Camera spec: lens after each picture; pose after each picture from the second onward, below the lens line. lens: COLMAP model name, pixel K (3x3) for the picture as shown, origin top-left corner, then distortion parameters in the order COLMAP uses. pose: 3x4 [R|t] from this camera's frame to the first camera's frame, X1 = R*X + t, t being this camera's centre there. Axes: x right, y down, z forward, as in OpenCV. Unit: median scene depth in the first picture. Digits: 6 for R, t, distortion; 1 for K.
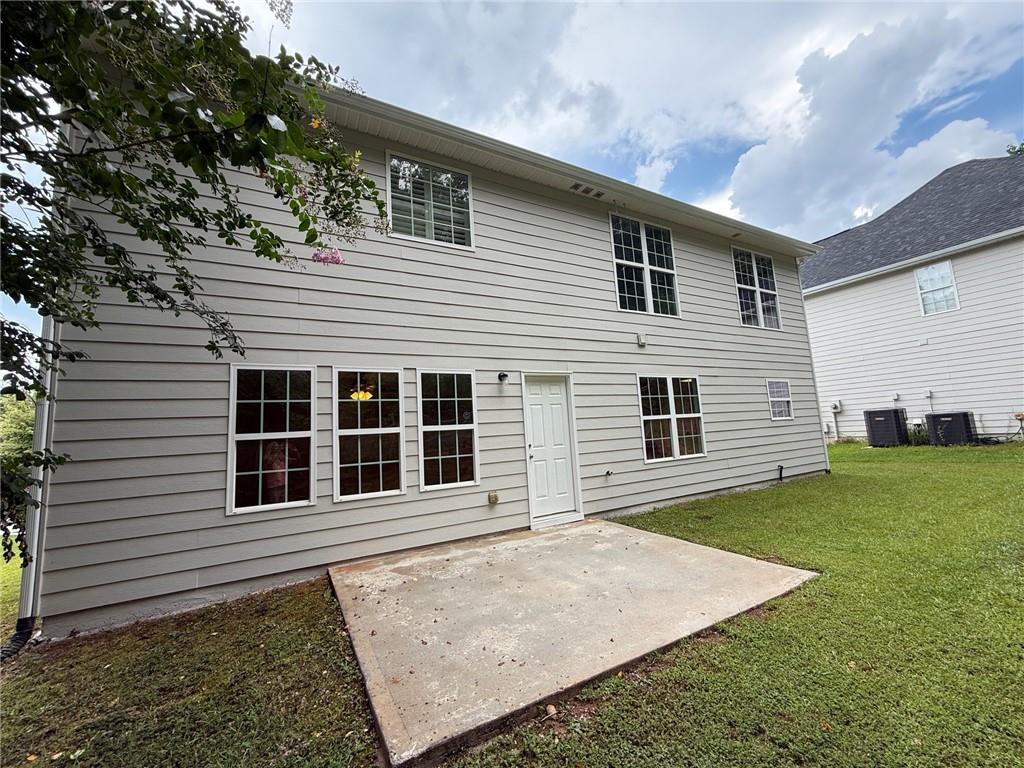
lens RADIAL K [[404.7, 0, 509.6], [0, 404.7, 383.3], [0, 0, 1]] dist [0.000789, 0.000442]
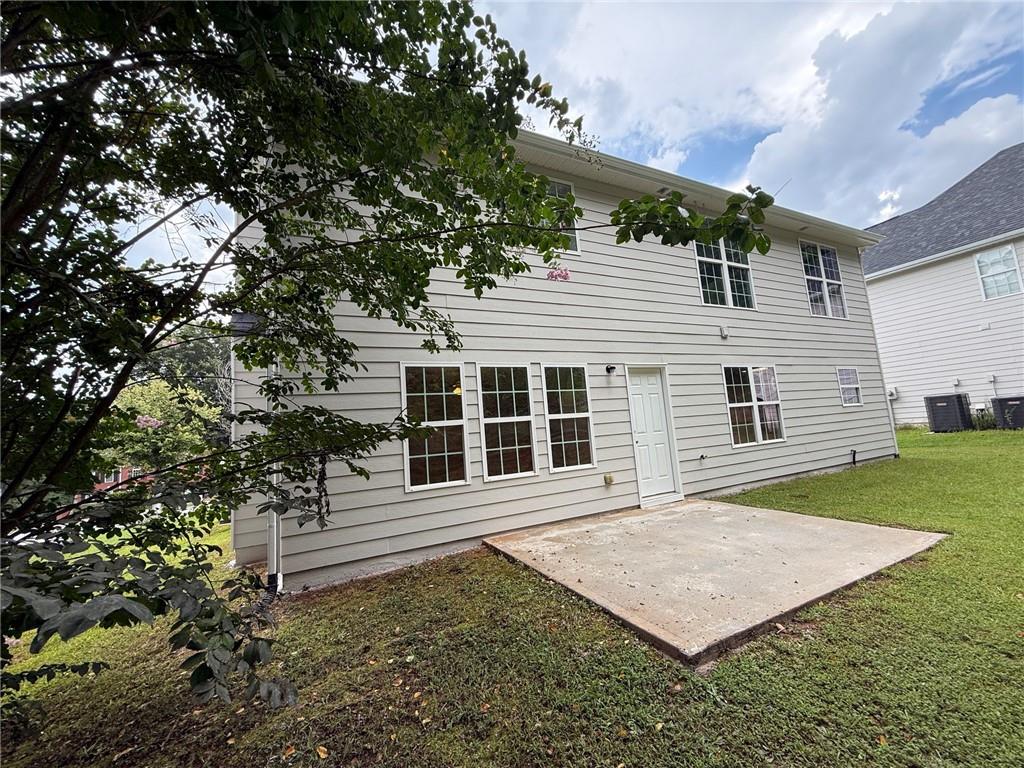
lens RADIAL K [[404.7, 0, 509.8], [0, 404.7, 378.8], [0, 0, 1]] dist [0.000789, 0.000442]
pose [[0.998809, -0.025298, -0.041721, -0.259123], [0.024998, 0.999658, -0.007715, 0.013423], [0.041902, 0.006663, 0.999100, -0.112195]]
